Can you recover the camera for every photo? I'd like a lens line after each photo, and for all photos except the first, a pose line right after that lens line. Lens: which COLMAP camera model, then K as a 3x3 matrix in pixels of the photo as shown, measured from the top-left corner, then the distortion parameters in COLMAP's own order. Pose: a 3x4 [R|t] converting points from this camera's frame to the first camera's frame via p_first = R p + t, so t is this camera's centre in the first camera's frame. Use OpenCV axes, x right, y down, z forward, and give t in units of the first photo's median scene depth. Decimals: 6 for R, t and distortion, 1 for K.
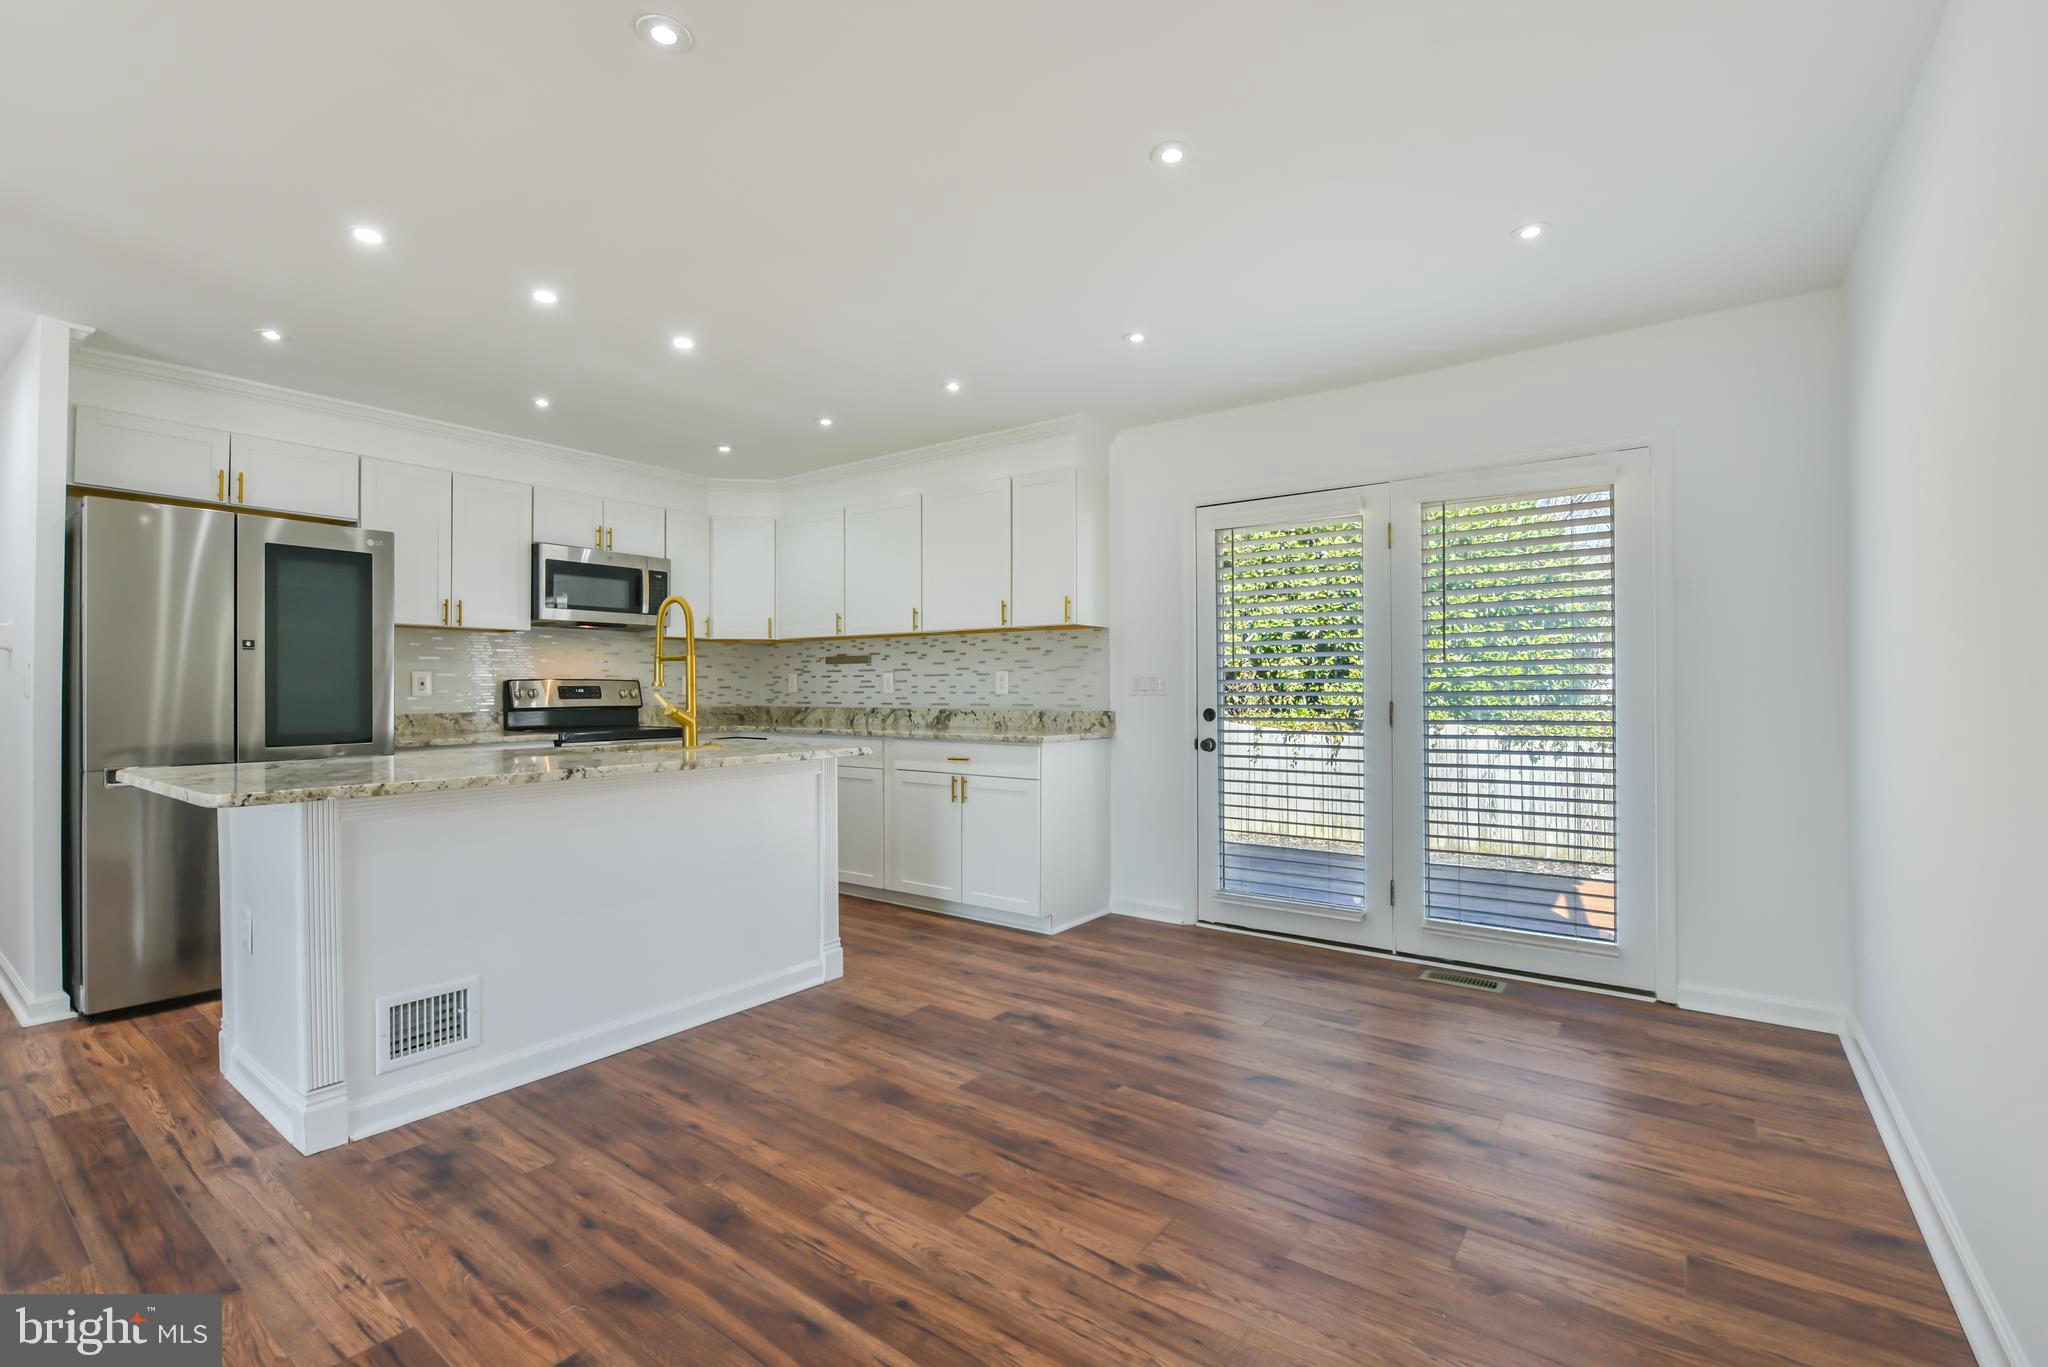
lens RADIAL K [[894.5, 0, 1019.8], [0, 894.5, 685.8], [0, 0, 1]] dist [-0.006686, -0.001368]
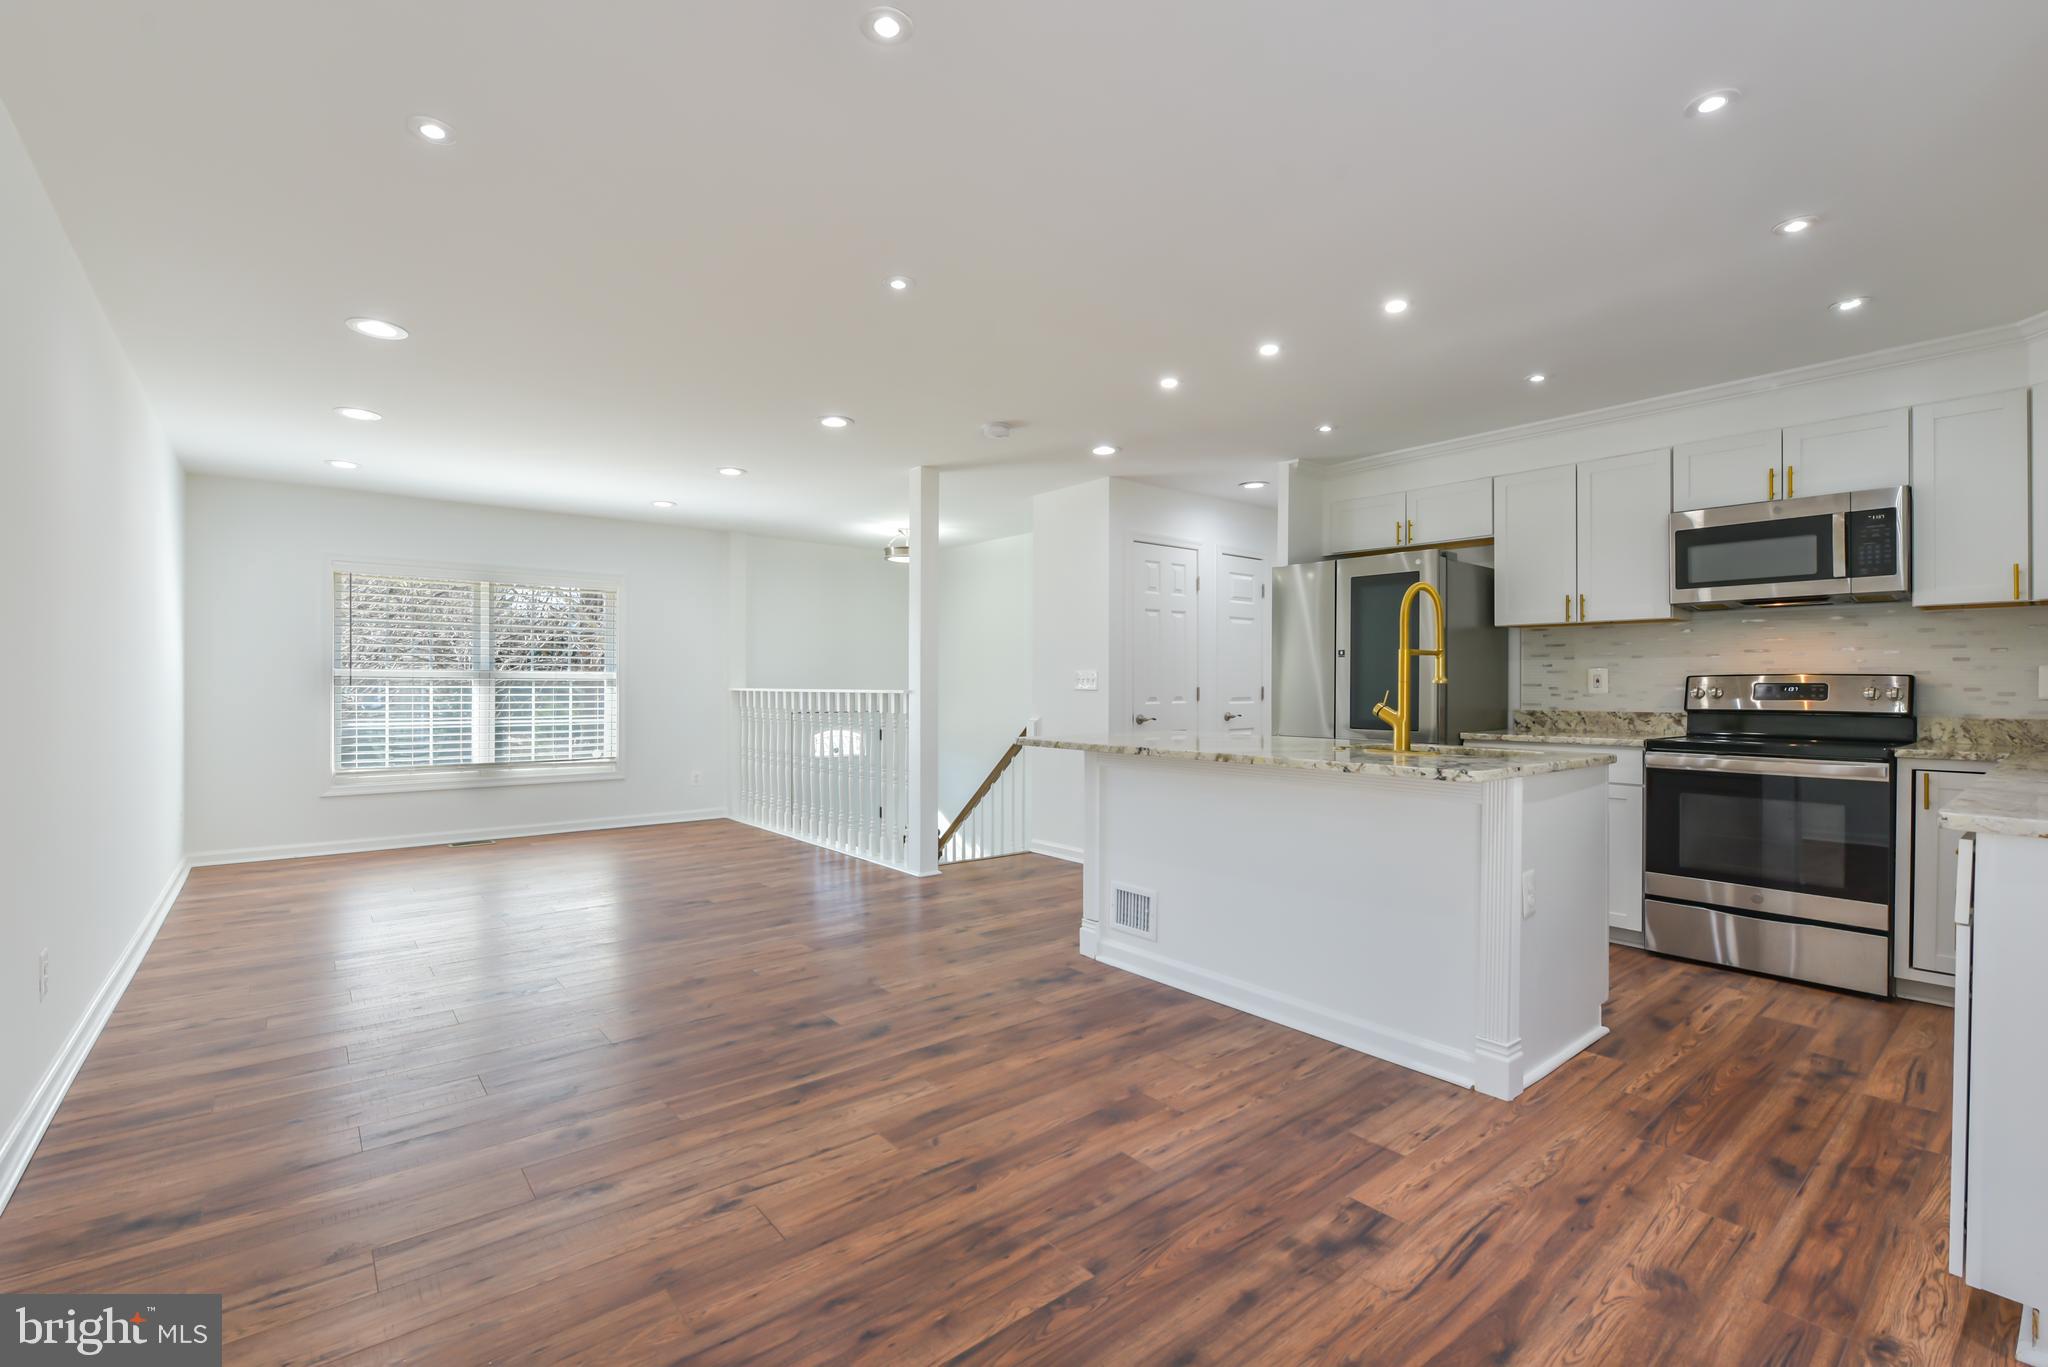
lens RADIAL K [[894.5, 0, 1020.4], [0, 894.5, 686.2], [0, 0, 1]] dist [-0.006686, -0.001368]
pose [[-0.240754, 0.002465, -0.970583, 0.509694], [0.000288, 0.999997, 0.002469, 0.000886], [0.970586, 0.000315, -0.240754, 0.723428]]
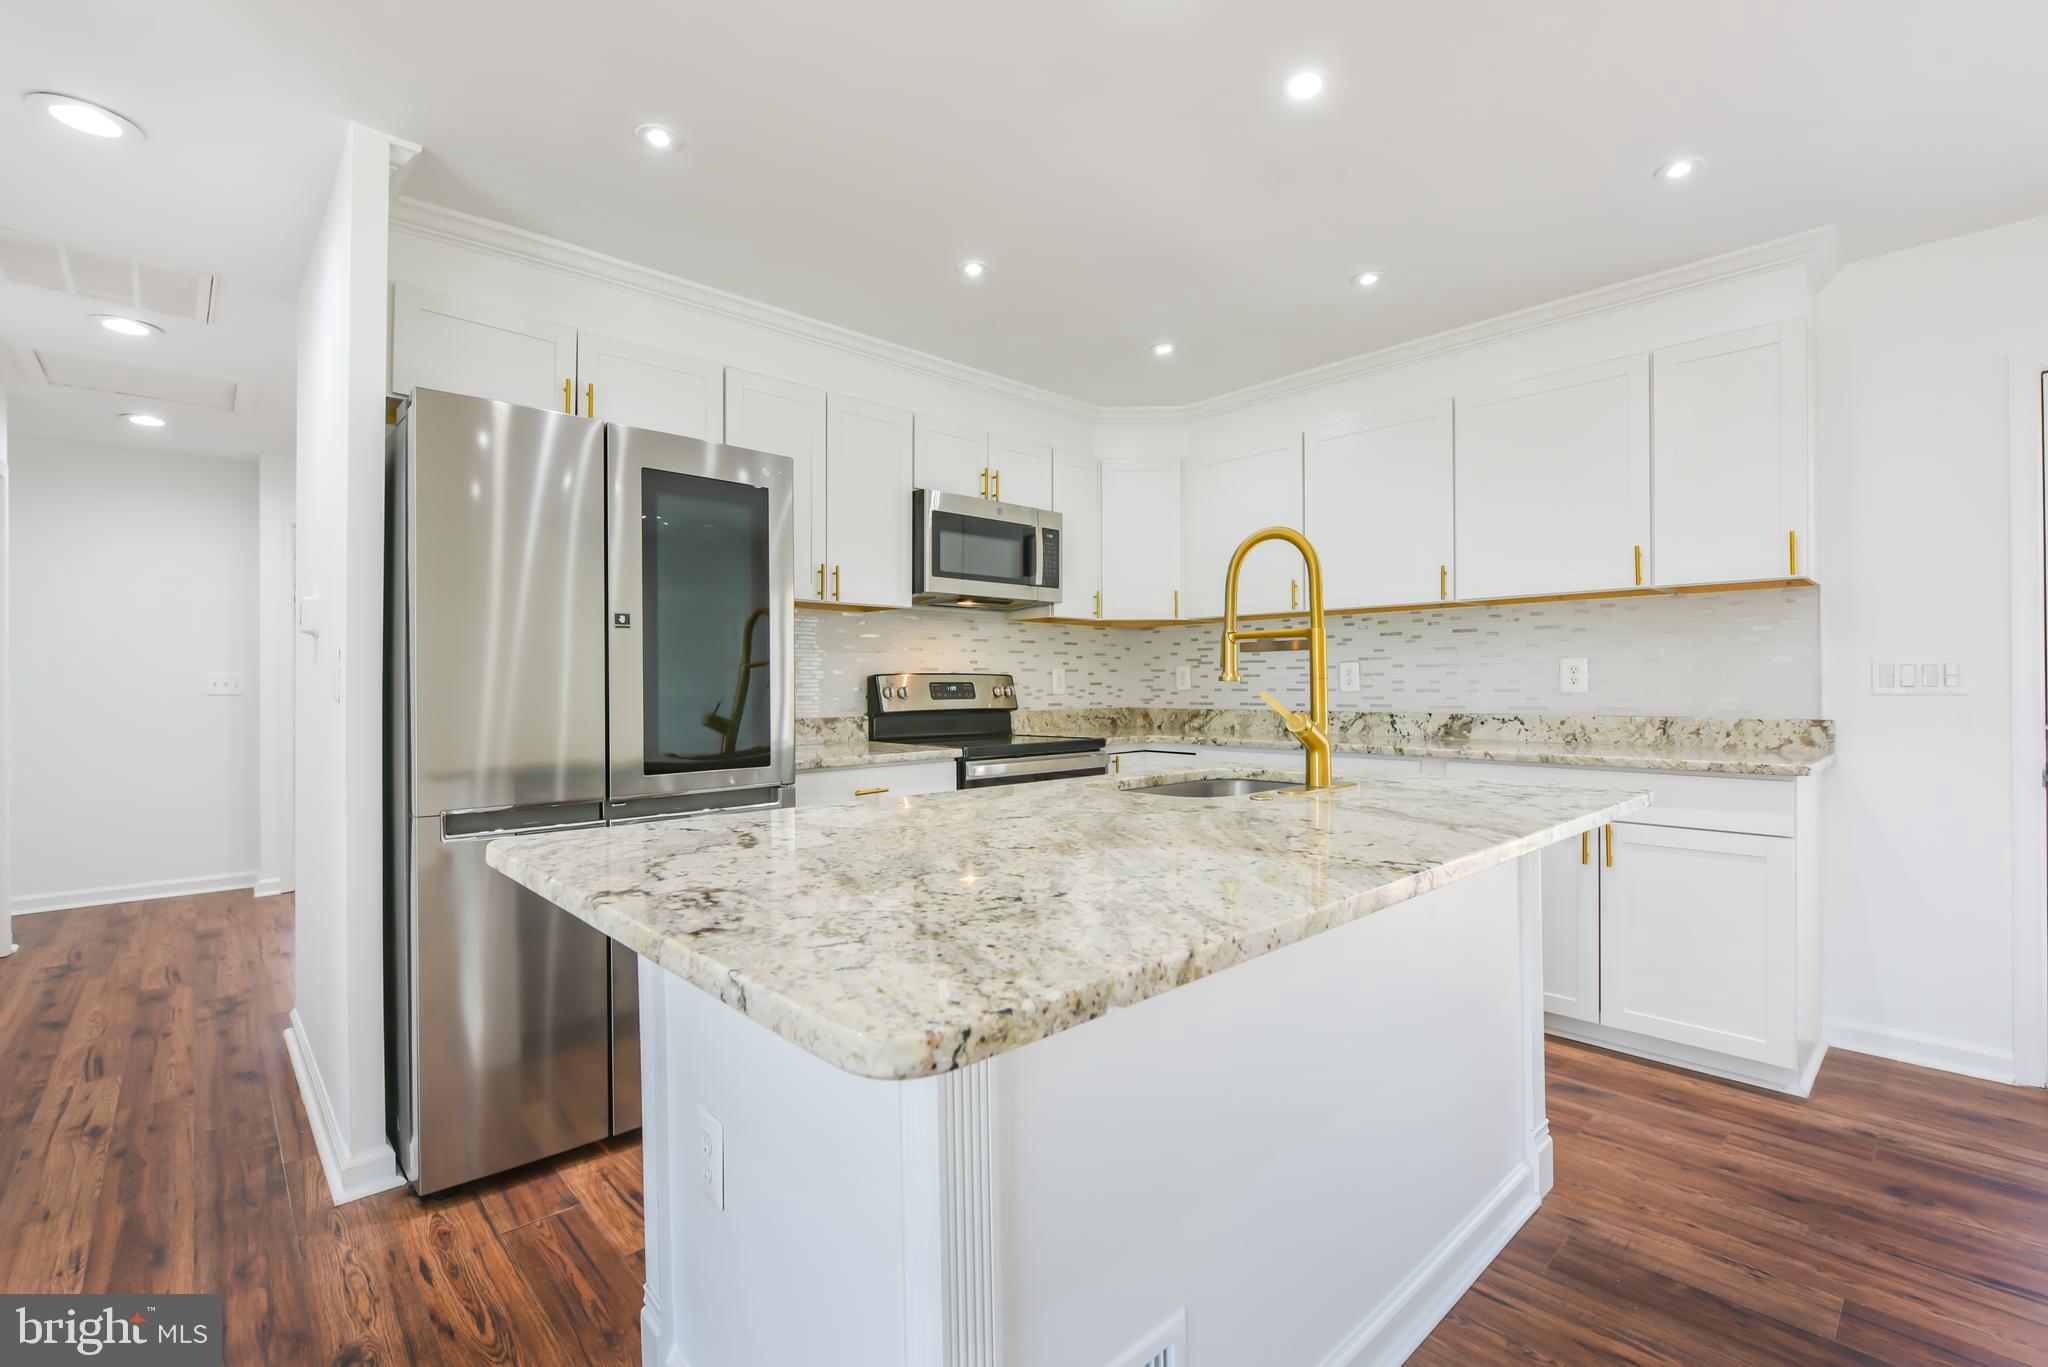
lens RADIAL K [[894.5, 0, 1019.7], [0, 894.5, 684.3], [0, 0, 1]] dist [-0.006686, -0.001368]
pose [[0.983185, -0.003142, -0.182584, -0.388322], [0.003505, 0.999992, 0.001666, 0.001031], [0.182578, -0.002278, 0.983189, 0.341502]]
